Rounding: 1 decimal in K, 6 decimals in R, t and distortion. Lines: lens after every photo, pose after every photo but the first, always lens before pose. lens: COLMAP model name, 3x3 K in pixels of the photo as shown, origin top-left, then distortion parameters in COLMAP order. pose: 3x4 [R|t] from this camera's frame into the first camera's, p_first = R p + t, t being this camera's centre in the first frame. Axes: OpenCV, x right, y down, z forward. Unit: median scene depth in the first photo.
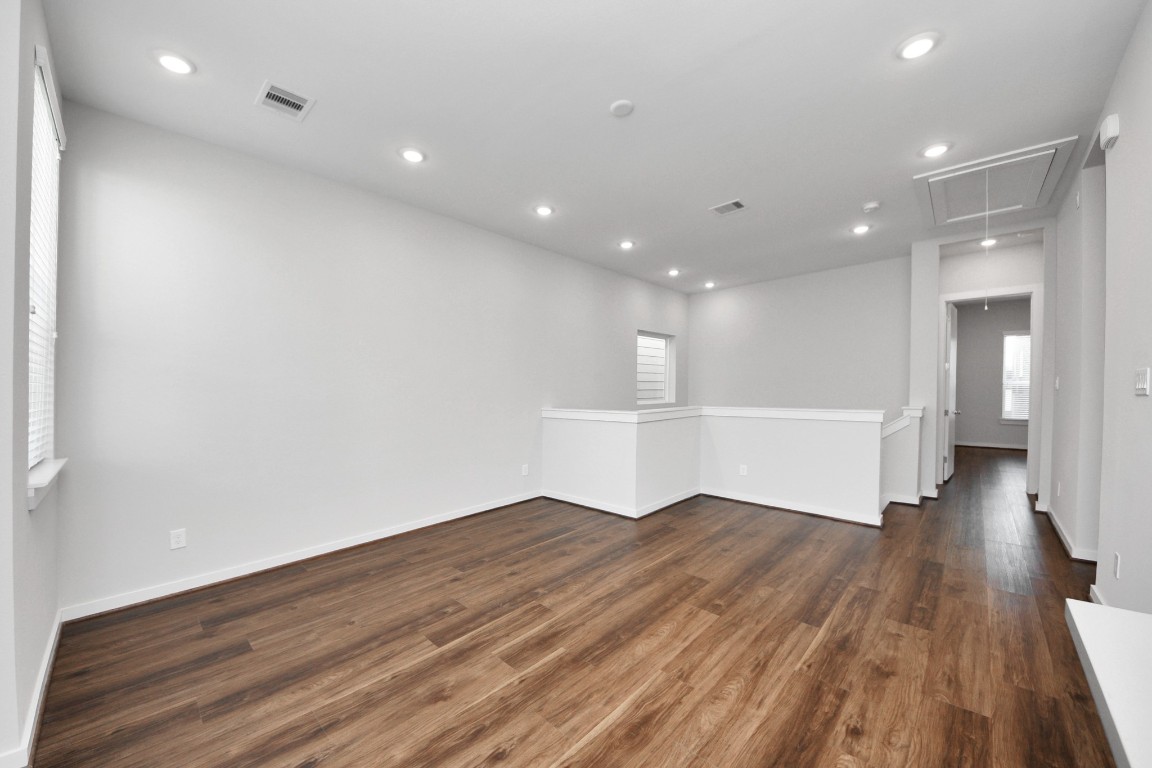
lens RADIAL K [[415.1, 0, 576.0], [0, 415.1, 384.0], [0, 0, 1]] dist [0.054504, -0.032202]
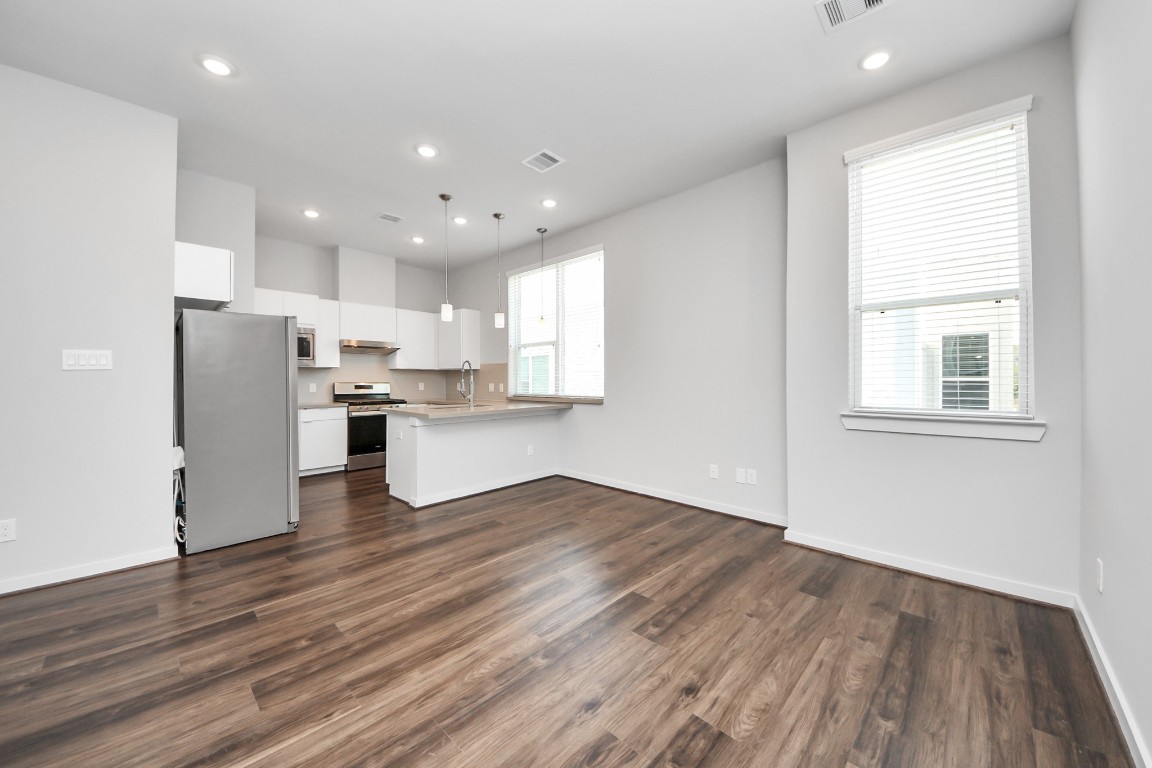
lens RADIAL K [[415.1, 0, 576.0], [0, 415.1, 384.0], [0, 0, 1]] dist [0.054504, -0.032202]
pose [[-0.999710, 0.013681, 0.019836, -0.178410], [0.013602, 0.999899, -0.004138, 0.069162], [-0.019891, -0.003867, -0.999795, 1.852334]]
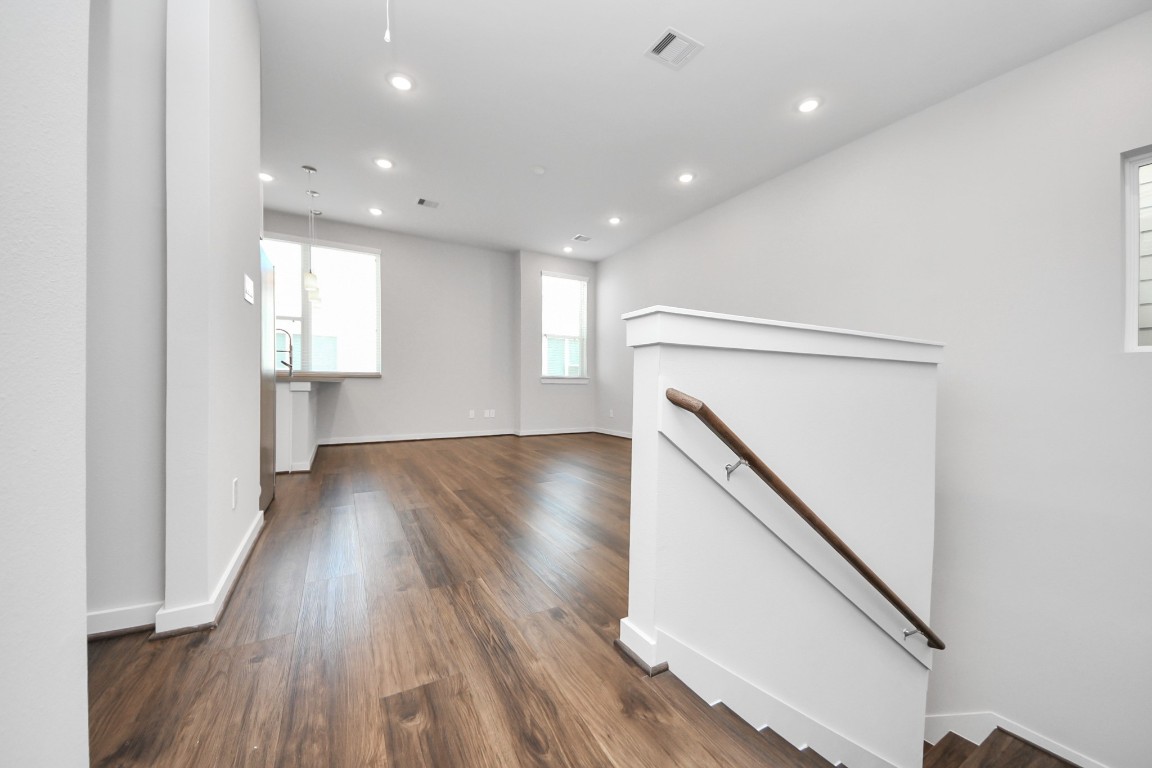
lens RADIAL K [[417.5, 0, 577.0], [0, 417.5, 386.8], [0, 0, 1]] dist [0.014571, 0.000006]
pose [[-0.295549, 0.009249, -0.955283, 1.709195], [0.013716, 0.999891, 0.005437, 0.209862], [0.955229, -0.011495, -0.295643, 1.735345]]
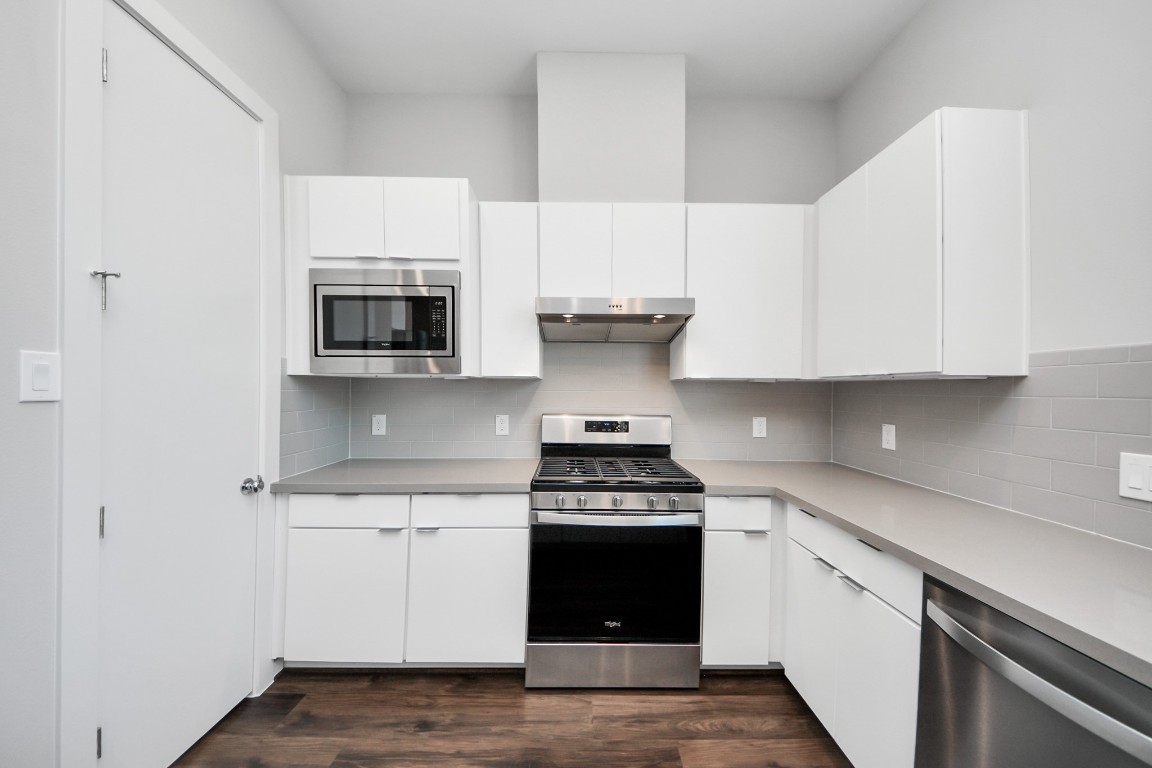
lens RADIAL K [[410.5, 0, 575.5], [0, 410.5, 394.7], [0, 0, 1]] dist [0.045209, -0.030798]
pose [[-0.688365, 0.000783, 0.725364, 0.484295], [-0.010793, 0.999878, -0.011322, -0.003569], [-0.725284, -0.015623, -0.688273, 0.106249]]
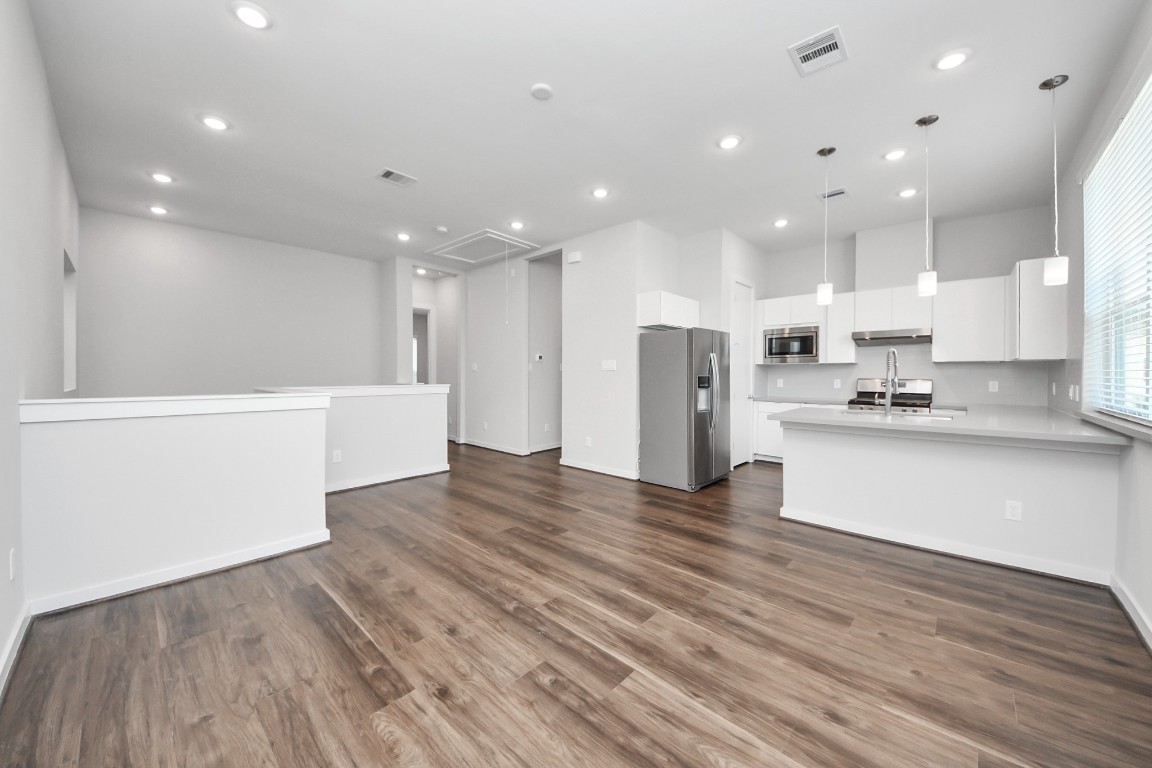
lens RADIAL K [[410.5, 0, 575.5], [0, 410.5, 394.7], [0, 0, 1]] dist [0.045209, -0.030798]
pose [[0.001002, -0.039157, 0.999233, -0.966645], [-0.019352, 0.999045, 0.039169, 0.058156], [-0.999812, -0.019376, 0.000244, 0.985085]]
